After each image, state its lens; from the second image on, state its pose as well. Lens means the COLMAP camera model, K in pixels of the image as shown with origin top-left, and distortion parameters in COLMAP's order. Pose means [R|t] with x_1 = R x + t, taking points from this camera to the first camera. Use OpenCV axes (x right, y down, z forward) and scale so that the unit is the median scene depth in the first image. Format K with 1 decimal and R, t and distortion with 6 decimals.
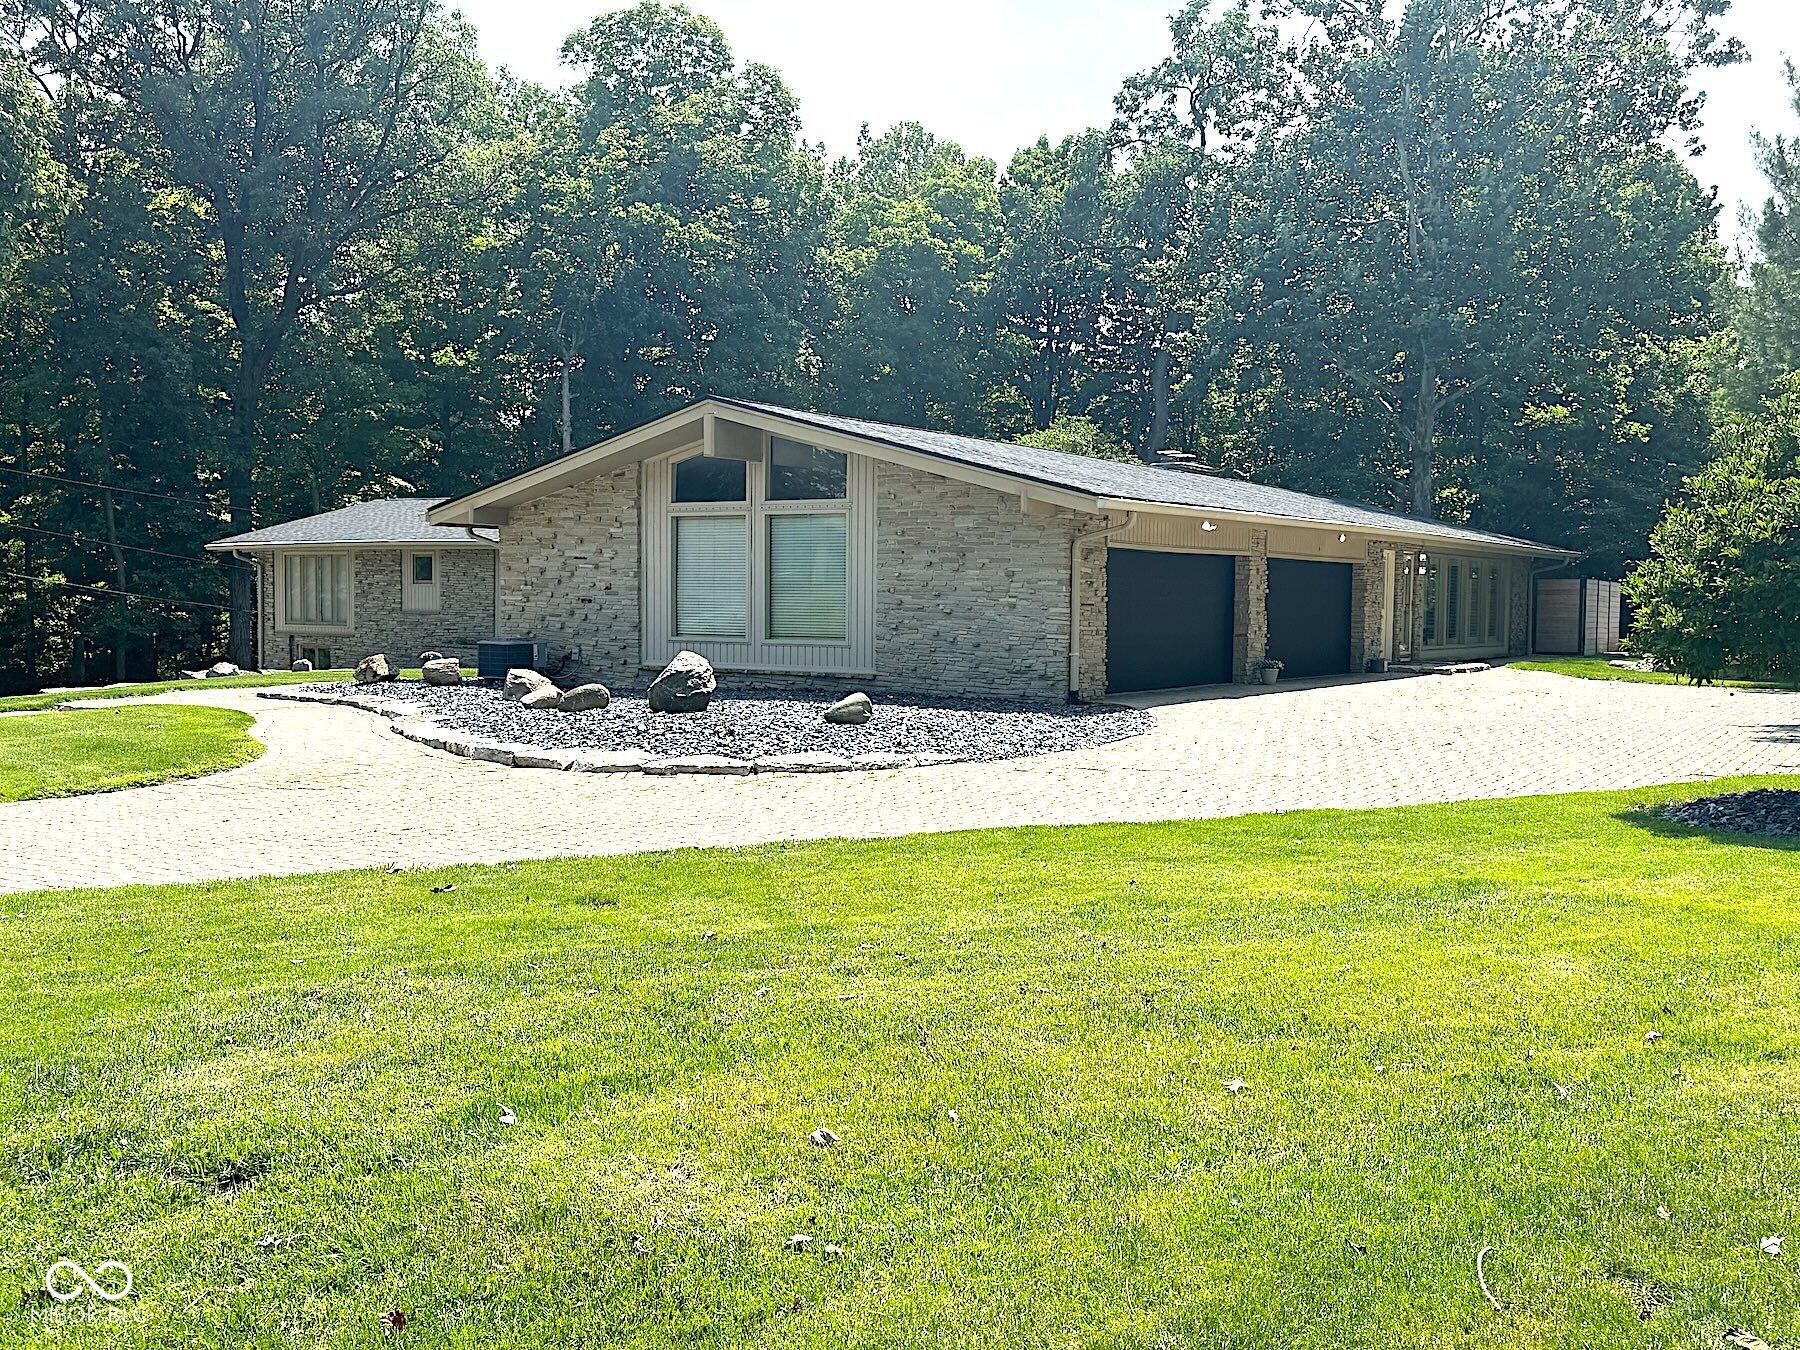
lens RADIAL K [[1727.8, 0, 900.0], [0, 1727.8, 676.9], [0, 0, 1]] dist [0.000402, 0.000000]
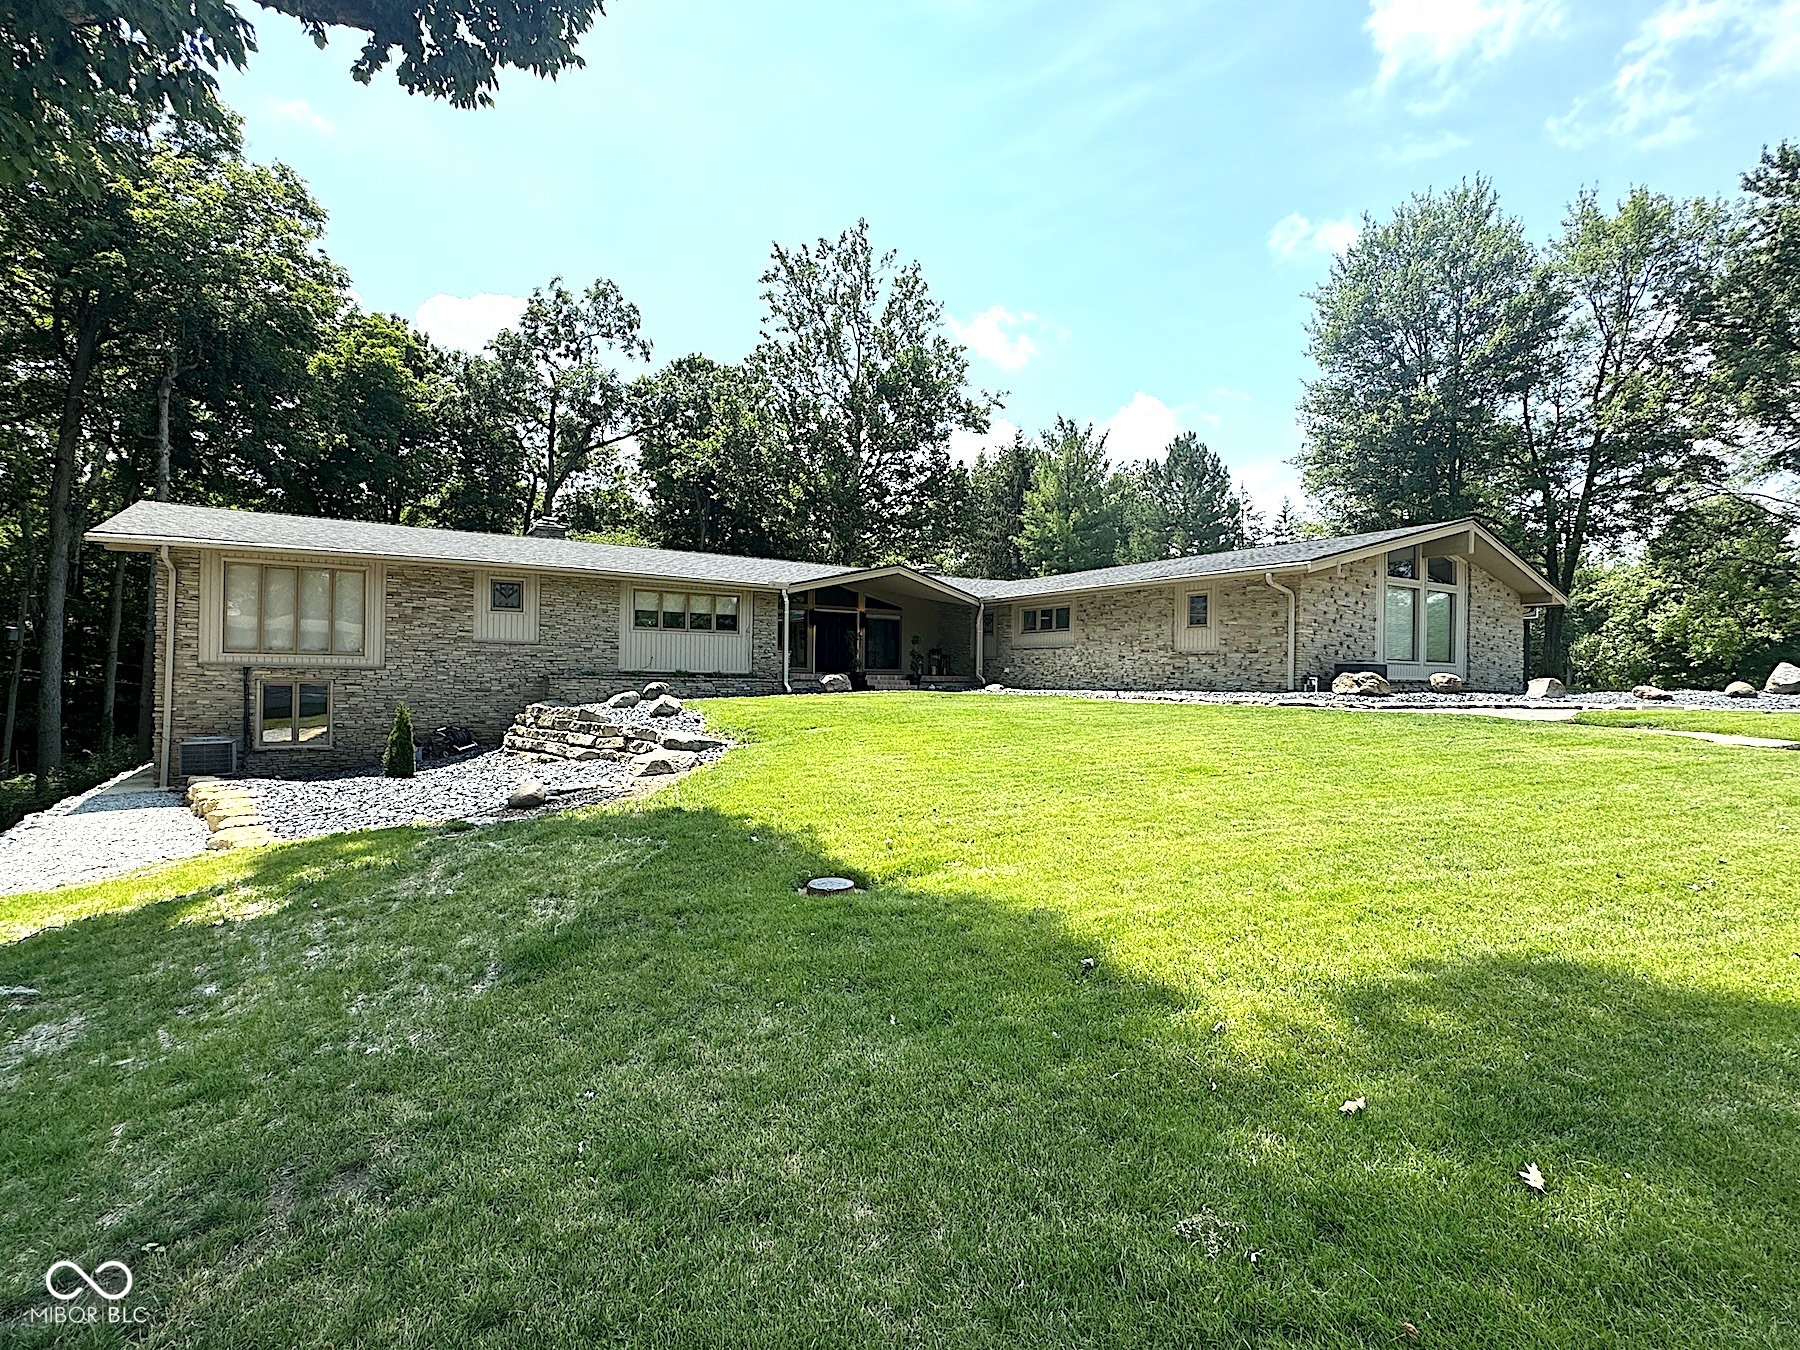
lens RADIAL K [[841.8, 0, 900.0], [0, 841.8, 673.1], [0, 0, 1]] dist [0.000518, 0.000017]
pose [[0.429509, 0.000829, 0.903062, -0.979471], [0.030449, 0.999418, -0.015399, -0.012782], [-0.902549, 0.034111, 0.429234, 1.026741]]
